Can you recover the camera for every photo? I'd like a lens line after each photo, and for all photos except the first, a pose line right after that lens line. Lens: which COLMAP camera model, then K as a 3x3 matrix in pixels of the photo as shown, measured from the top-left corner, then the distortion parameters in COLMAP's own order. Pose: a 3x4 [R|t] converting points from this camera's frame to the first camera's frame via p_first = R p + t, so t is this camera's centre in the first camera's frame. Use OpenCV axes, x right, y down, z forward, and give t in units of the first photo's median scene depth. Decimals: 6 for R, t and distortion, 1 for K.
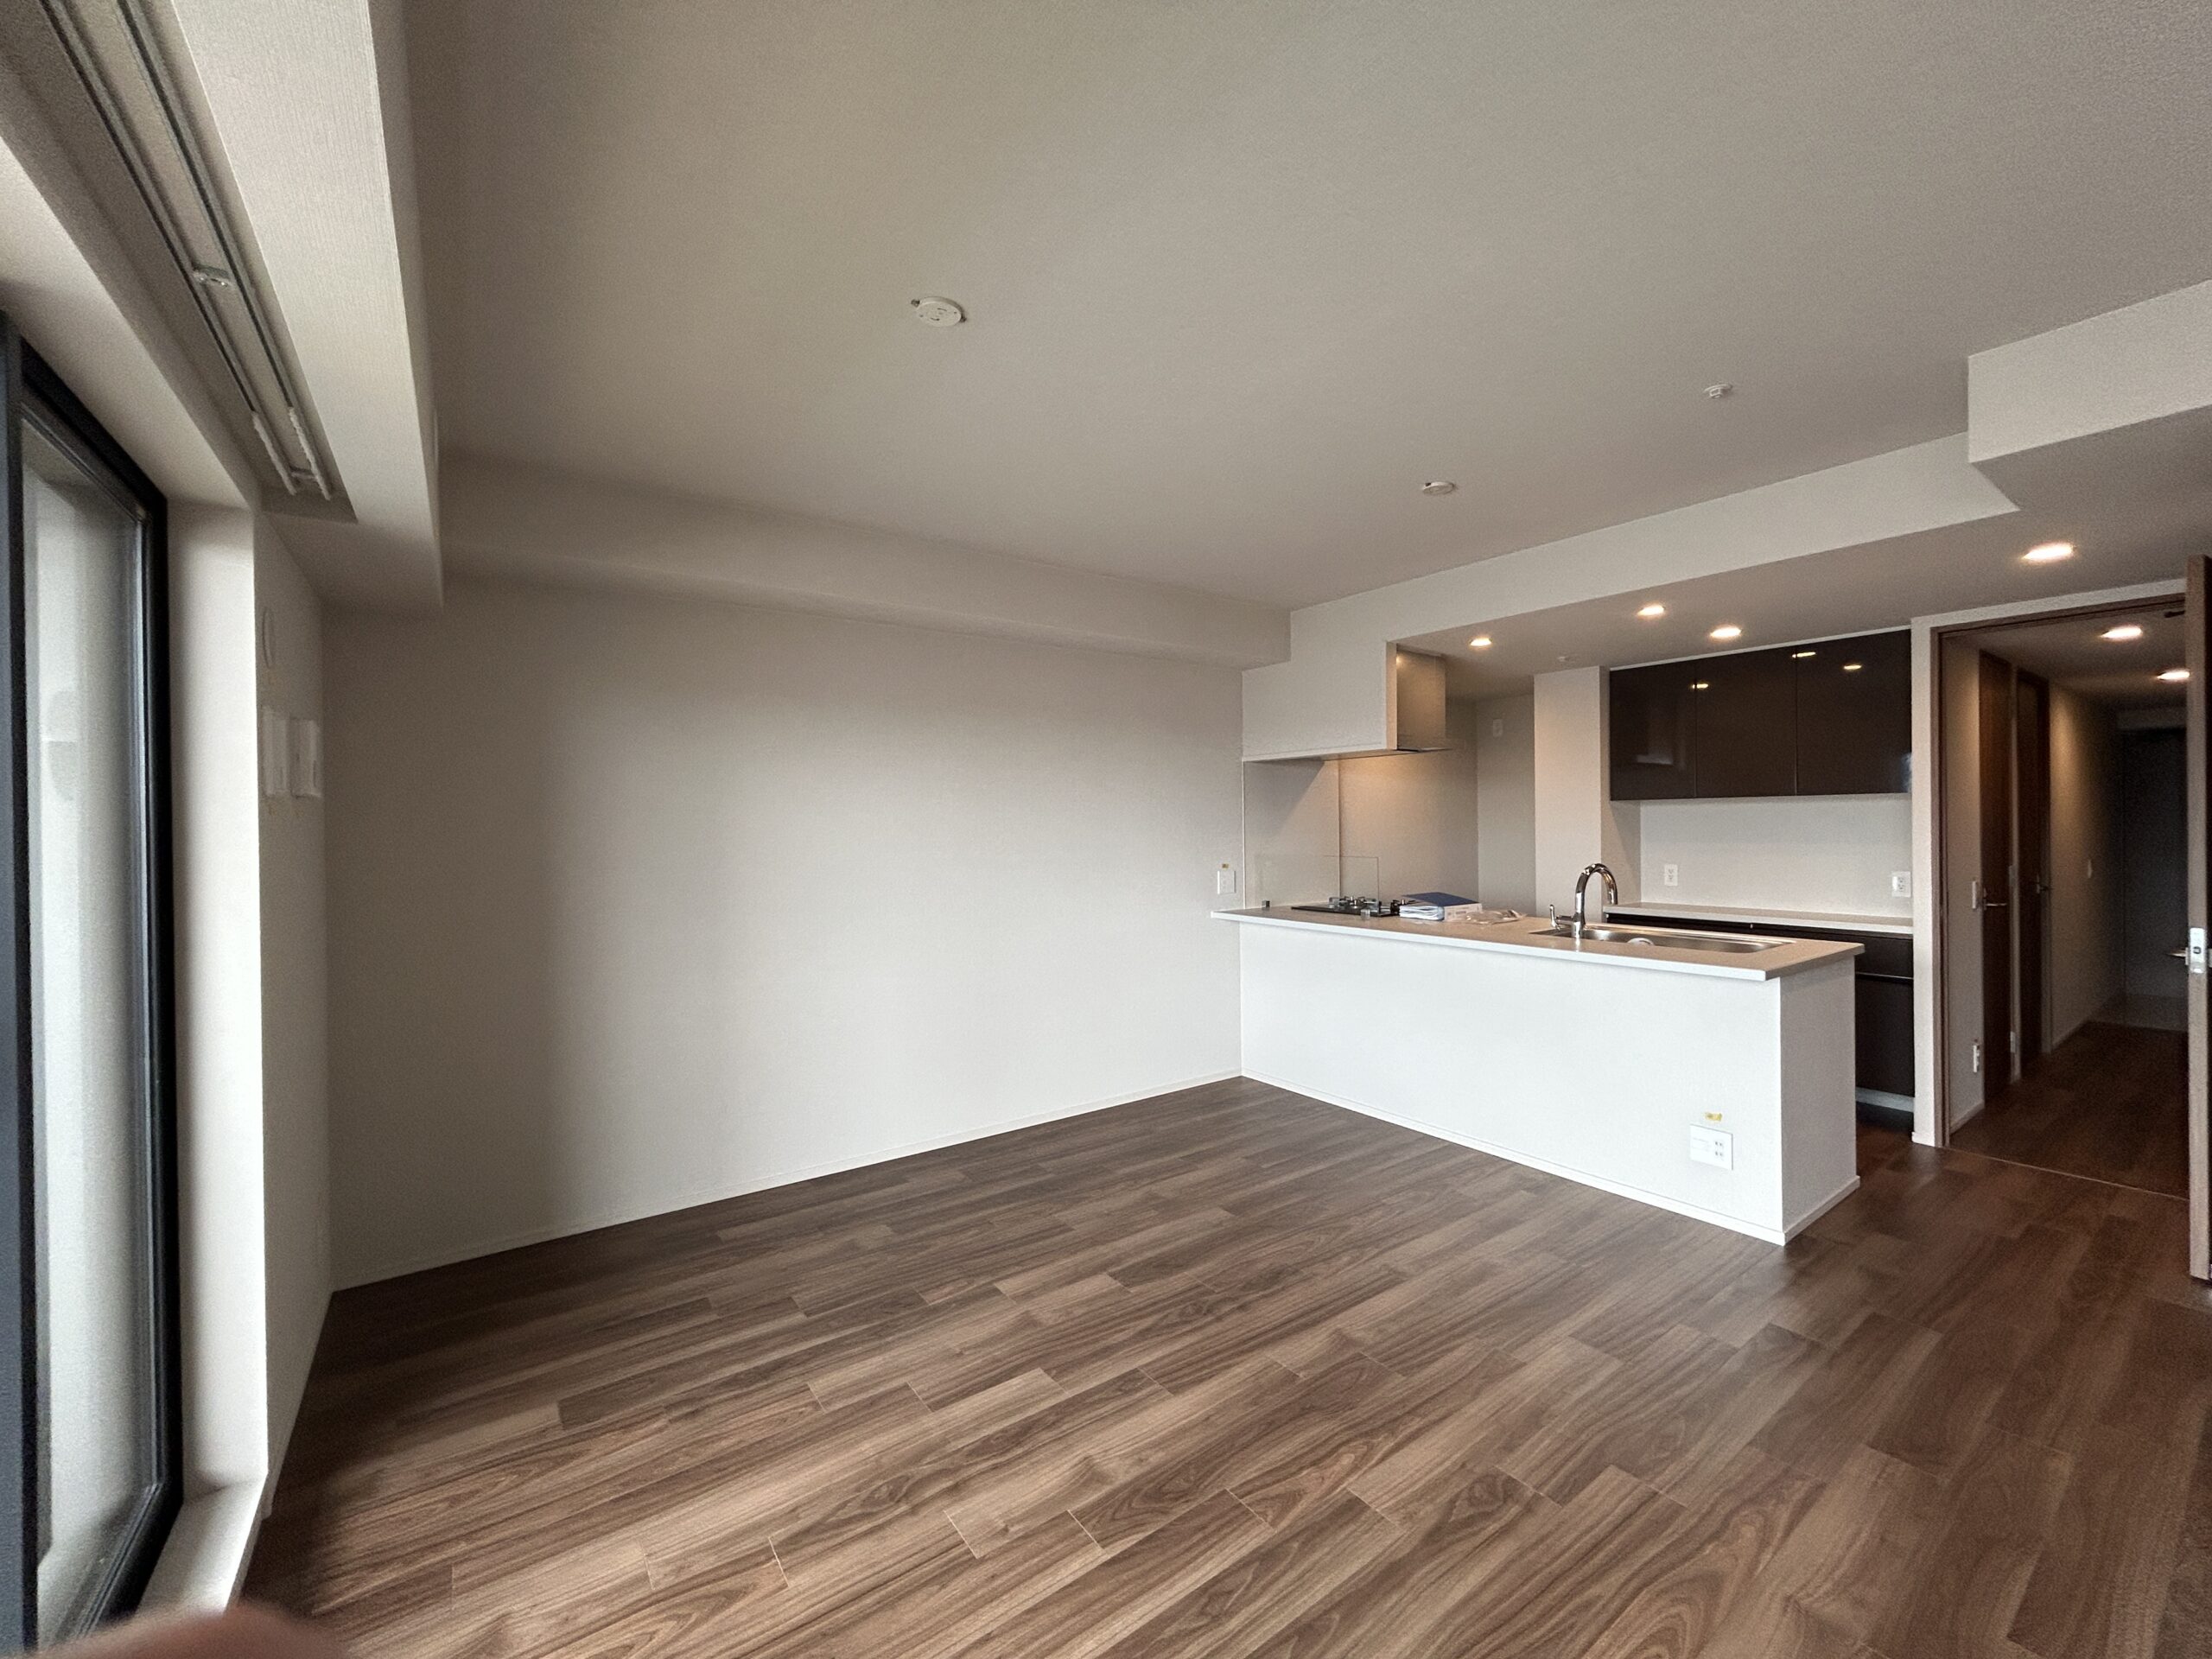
lens RADIAL K [[895.0, 0, 1110.0], [0, 895.0, 827.7], [0, 0, 1]] dist [0.000593, -0.000317]
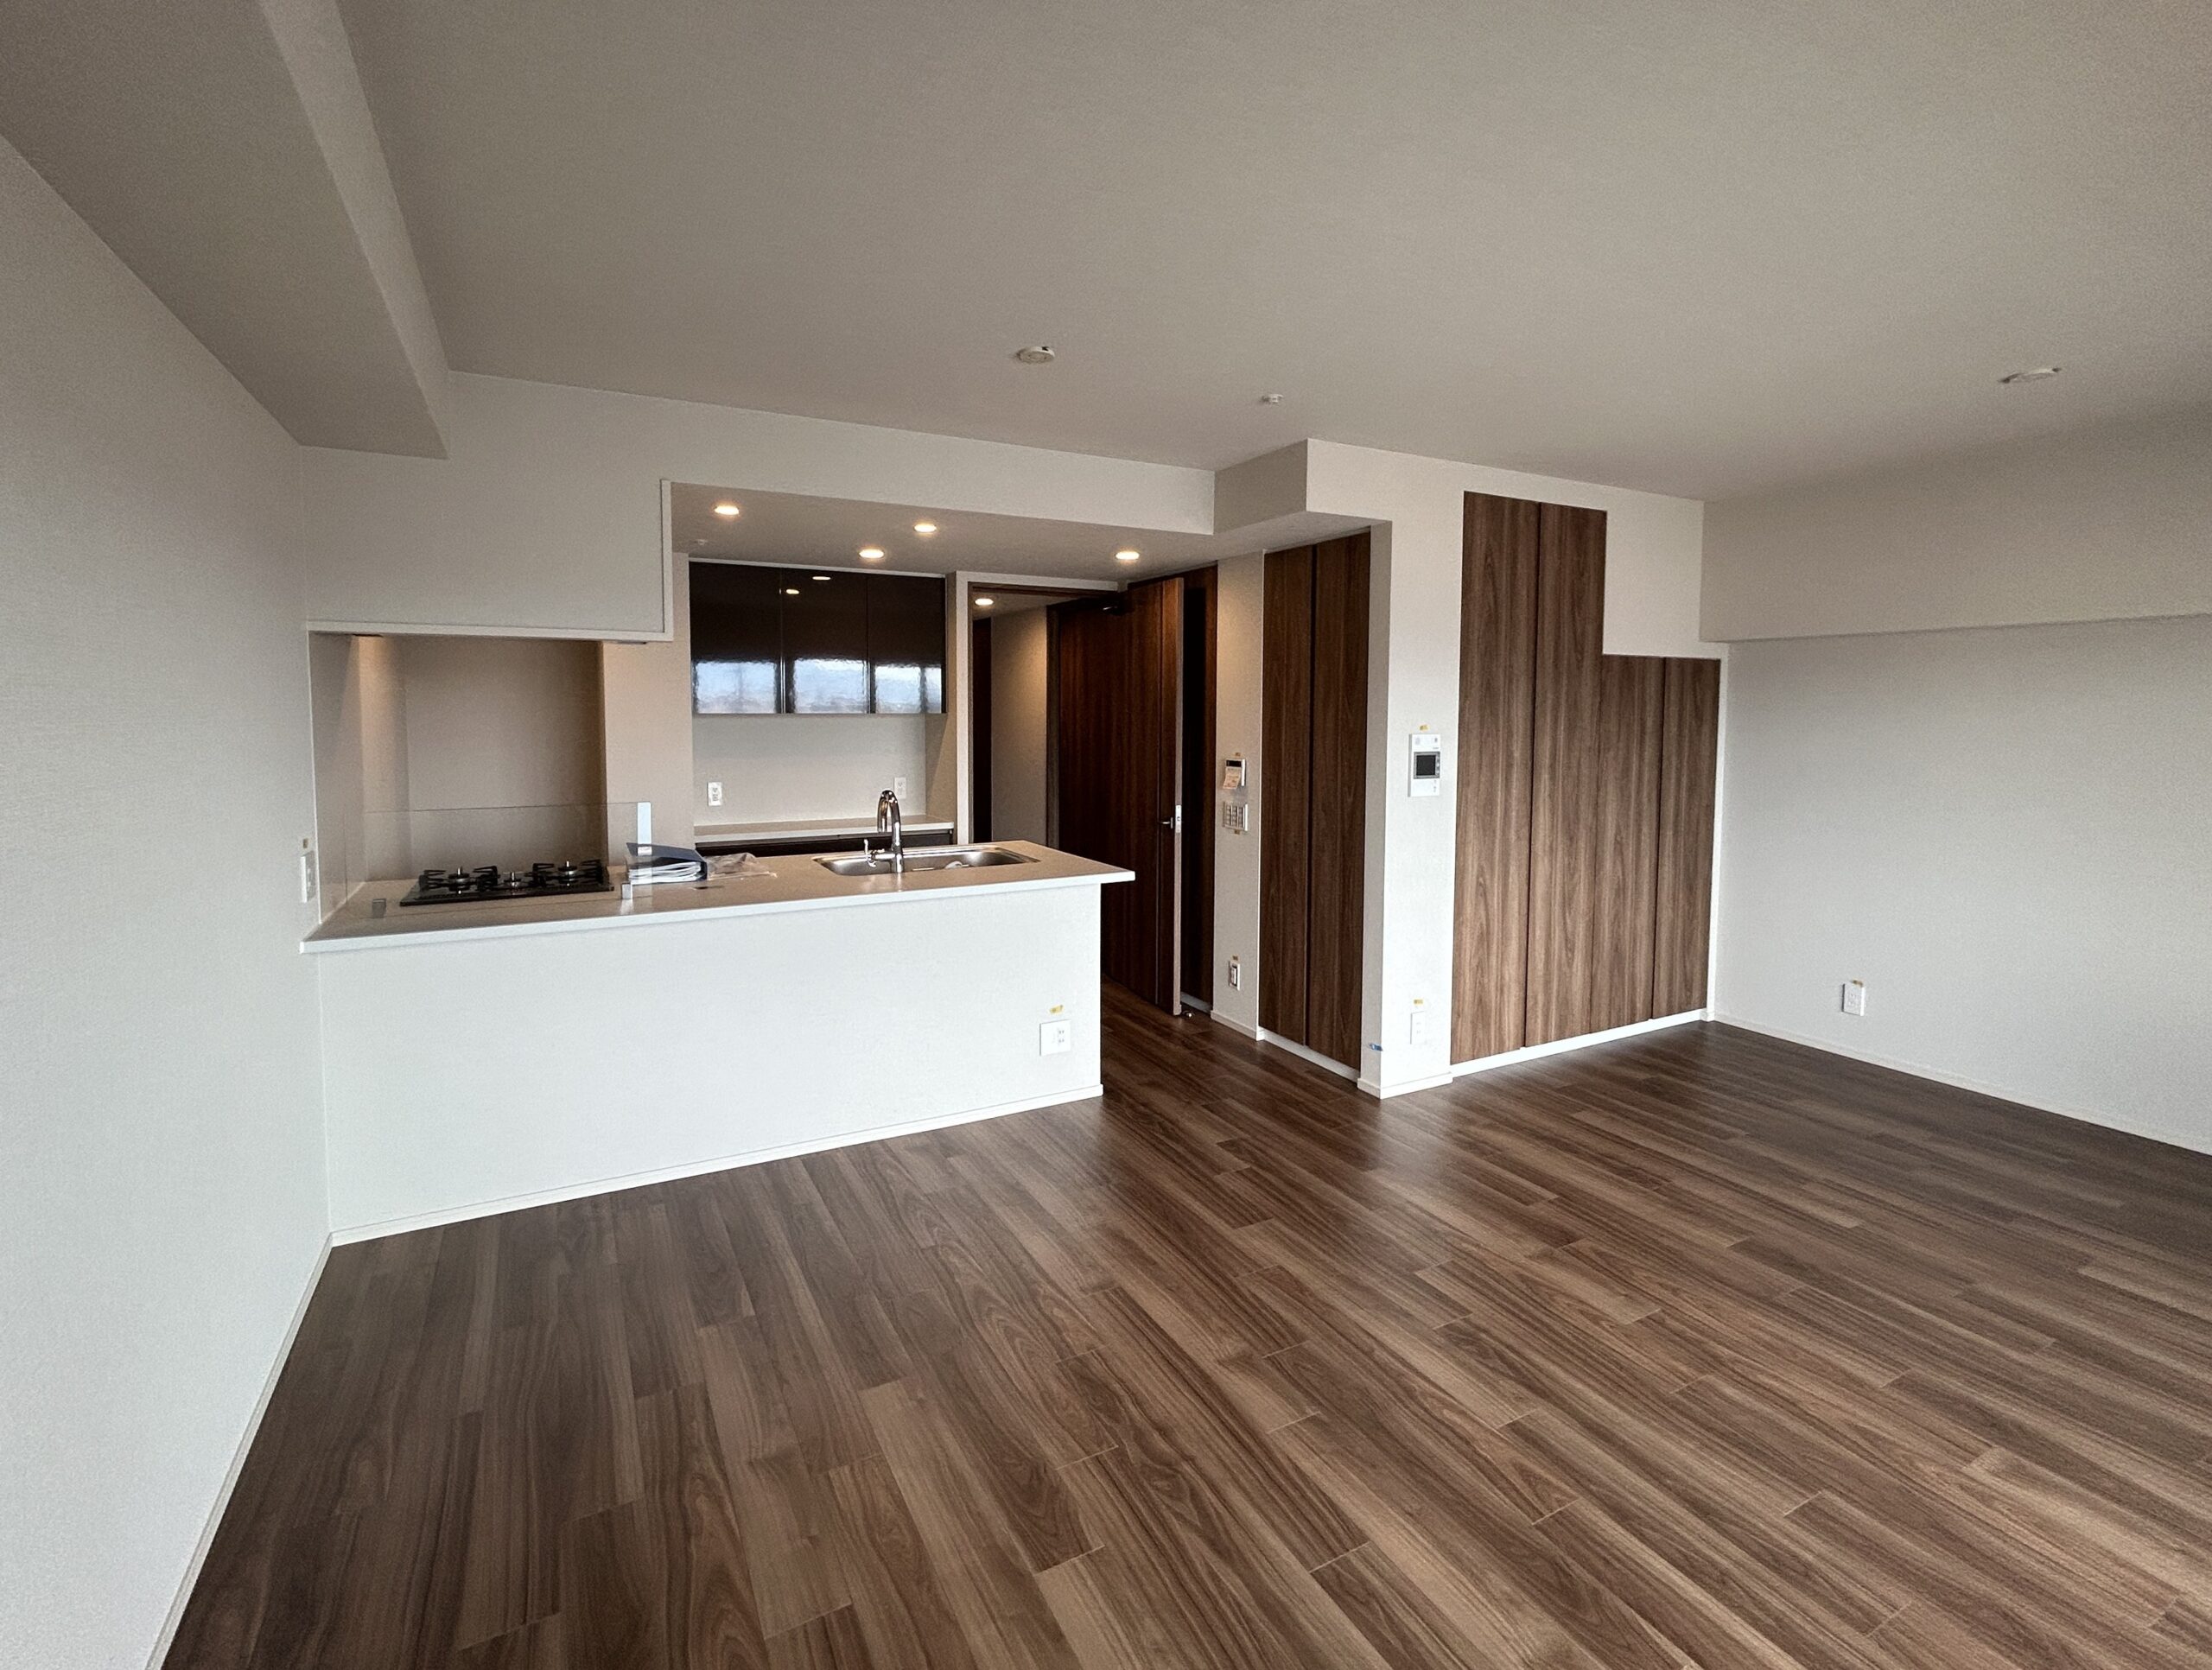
lens RADIAL K [[1005.4, 0, 1053.4], [0, 1005.4, 767.2], [0, 0, 1]] dist [-0.002137, 0.000573]
pose [[0.152013, -0.044141, 0.987392, -0.581895], [-0.000690, 0.998997, 0.044766, -0.037898], [-0.988378, -0.007487, 0.151830, 0.861053]]
